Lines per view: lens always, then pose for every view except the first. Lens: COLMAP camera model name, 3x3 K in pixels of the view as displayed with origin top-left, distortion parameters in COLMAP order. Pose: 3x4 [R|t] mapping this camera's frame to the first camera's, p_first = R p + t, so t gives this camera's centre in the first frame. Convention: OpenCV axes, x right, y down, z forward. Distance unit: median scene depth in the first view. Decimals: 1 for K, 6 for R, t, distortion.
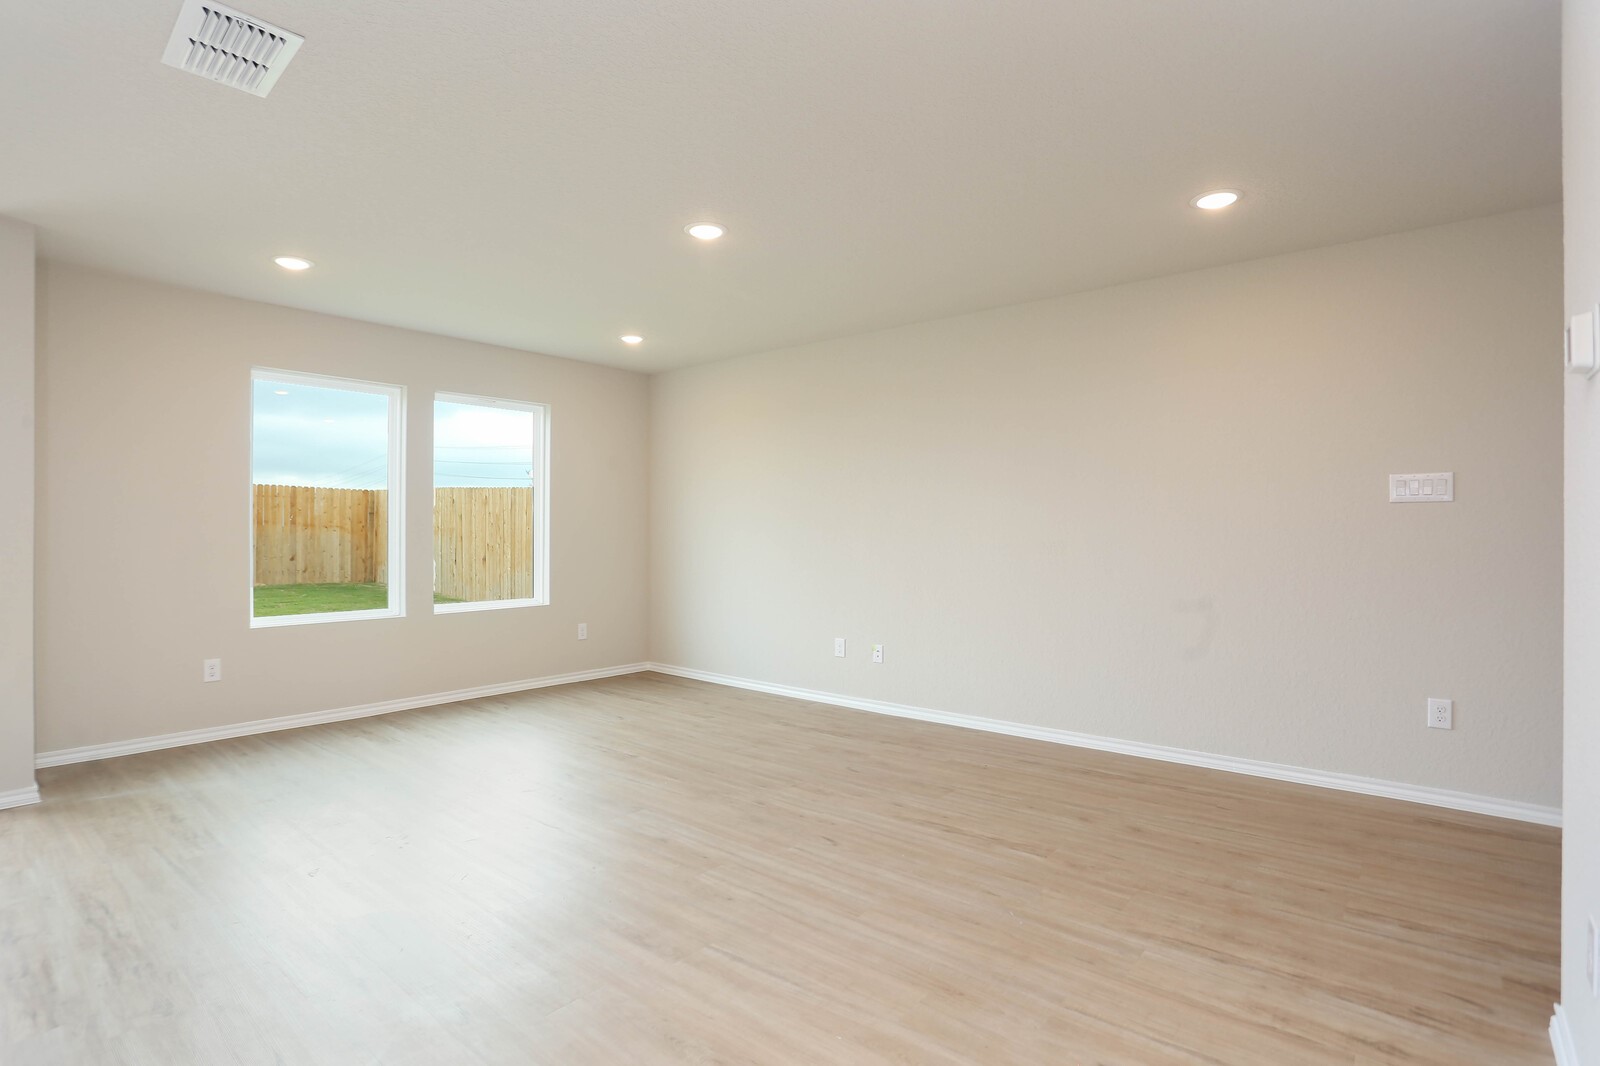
lens RADIAL K [[784.5, 0, 796.7], [0, 784.5, 529.5], [0, 0, 1]] dist [-0.096745, 0.049667]
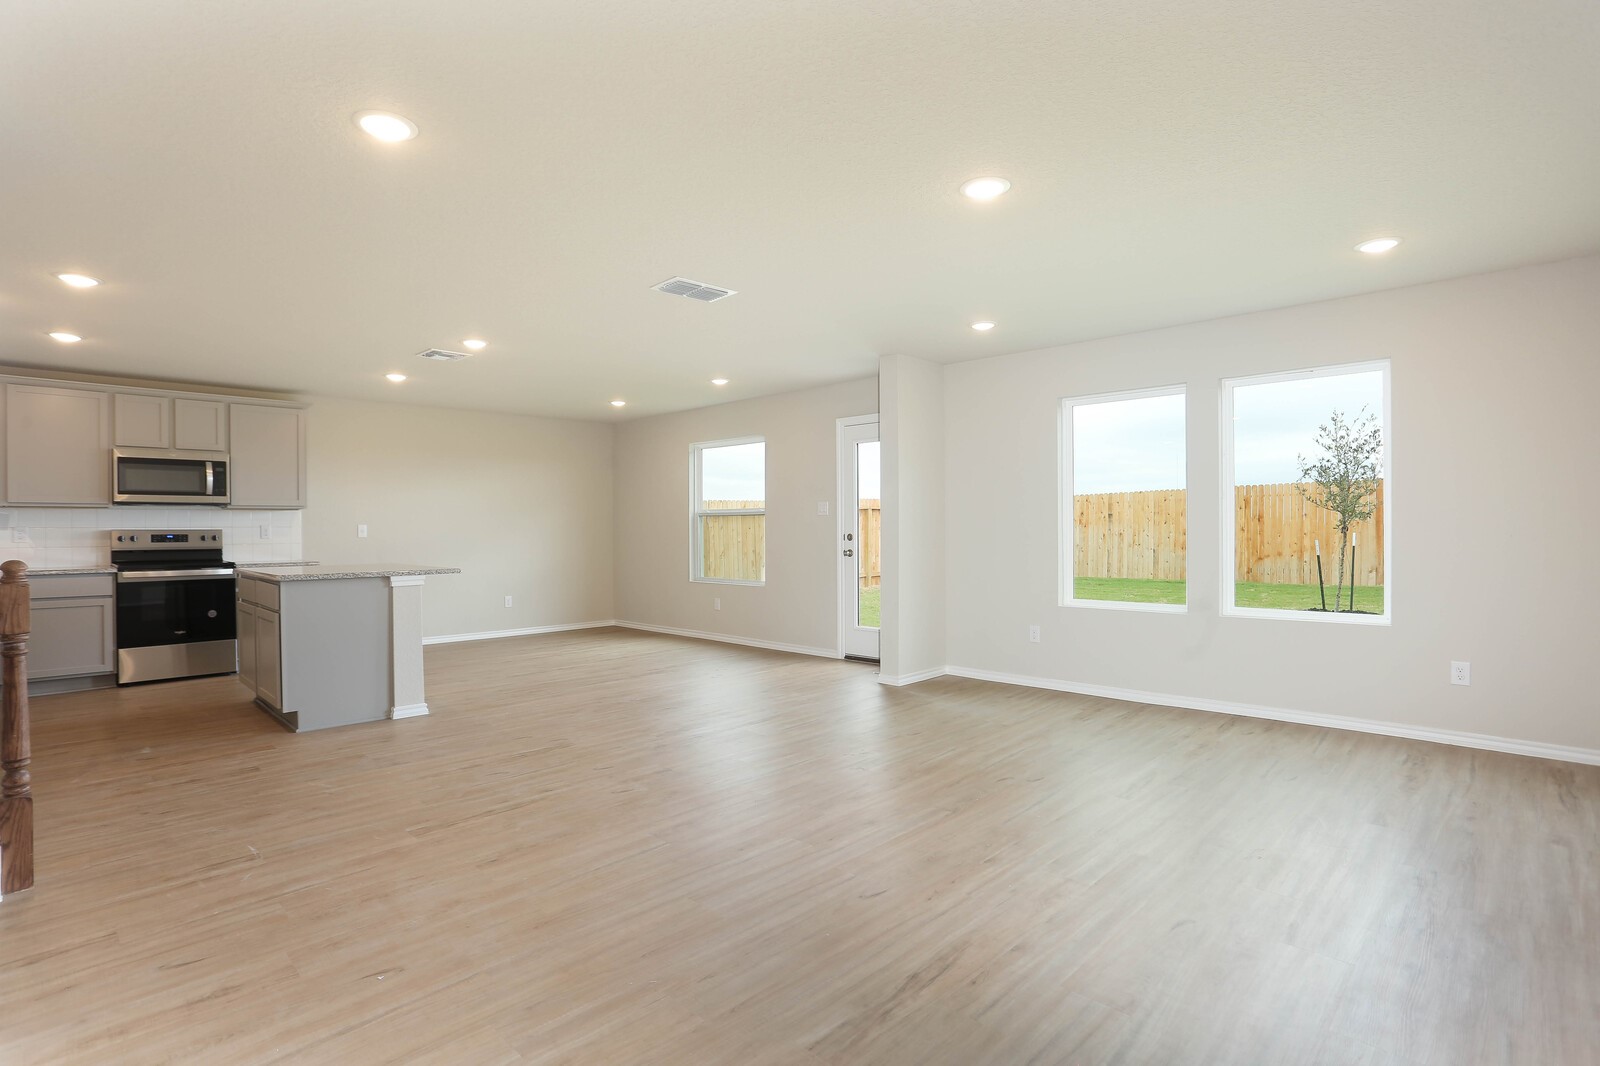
lens RADIAL K [[784.5, 0, 796.7], [0, 784.5, 529.5], [0, 0, 1]] dist [-0.096745, 0.049667]
pose [[-0.070516, -0.000155, -0.997511, 0.926222], [0.009658, 0.999953, -0.000838, -0.001150], [0.997464, -0.009693, -0.070511, 1.012106]]
